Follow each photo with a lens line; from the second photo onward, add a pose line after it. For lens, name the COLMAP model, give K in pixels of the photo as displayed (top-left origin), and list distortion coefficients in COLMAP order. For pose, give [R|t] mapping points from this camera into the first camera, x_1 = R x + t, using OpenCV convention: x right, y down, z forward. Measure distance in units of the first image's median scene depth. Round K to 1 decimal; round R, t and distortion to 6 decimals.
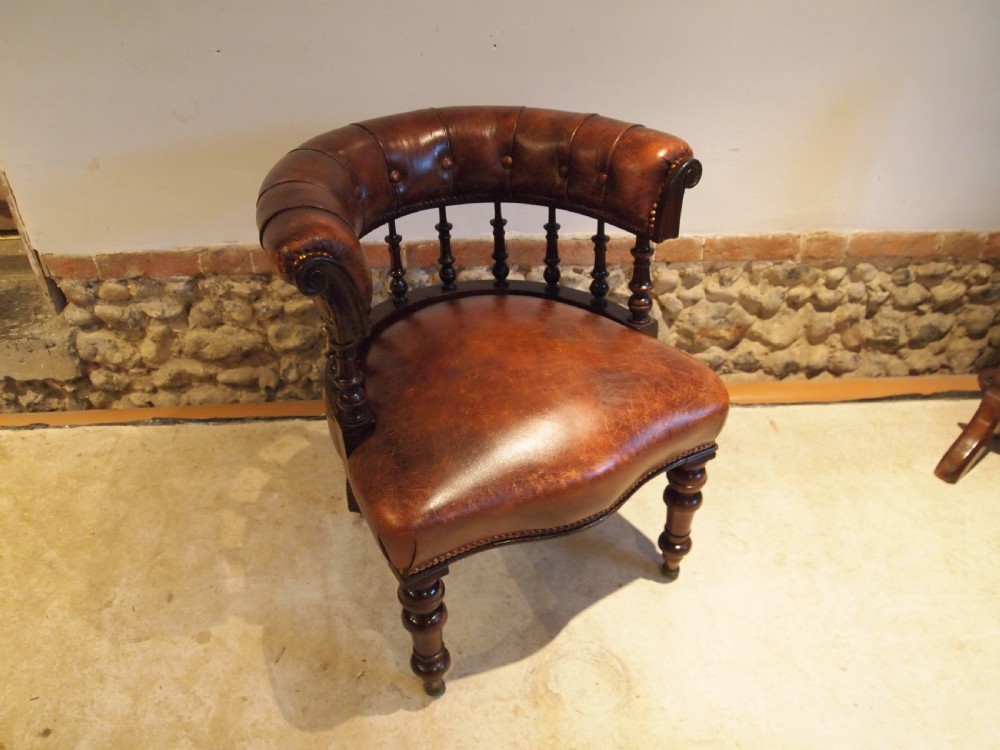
lens RADIAL K [[807.9, 0, 497.7], [0, 807.9, 377.1], [0, 0, 1]] dist [-0.044511, 0.001232]
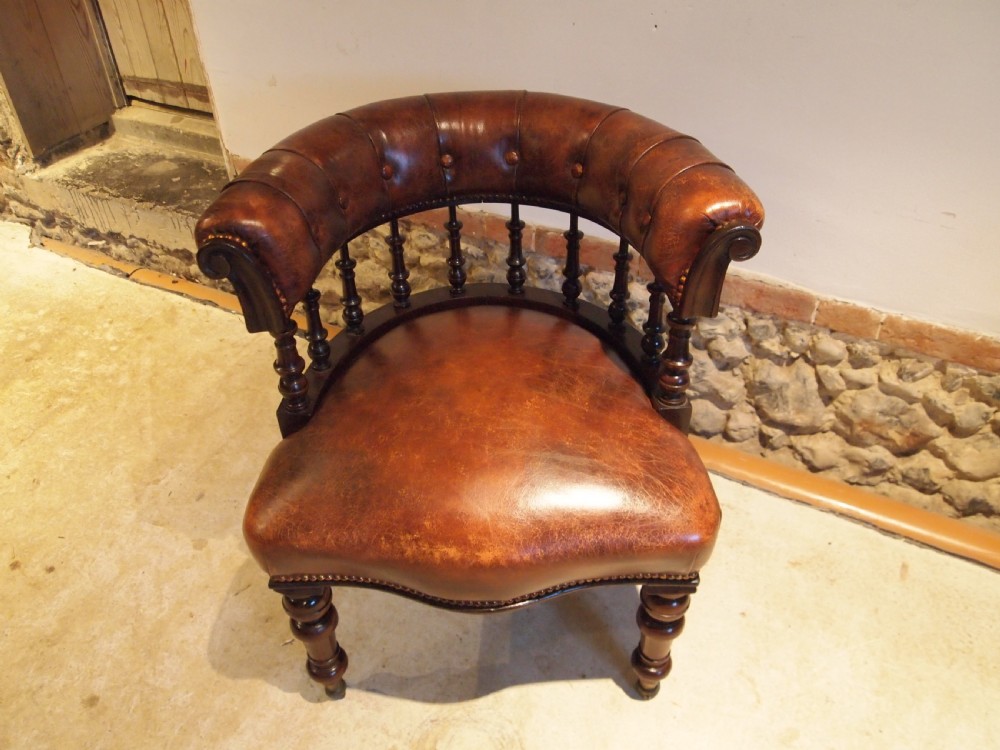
lens RADIAL K [[807.9, 0, 499.9], [0, 807.9, 377.4], [0, 0, 1]] dist [-0.044511, 0.001232]
pose [[0.865342, 0.316535, -0.388572, 0.251320], [-0.283578, 0.948505, 0.141141, -0.117198], [0.413239, -0.011945, 0.910544, 0.145256]]
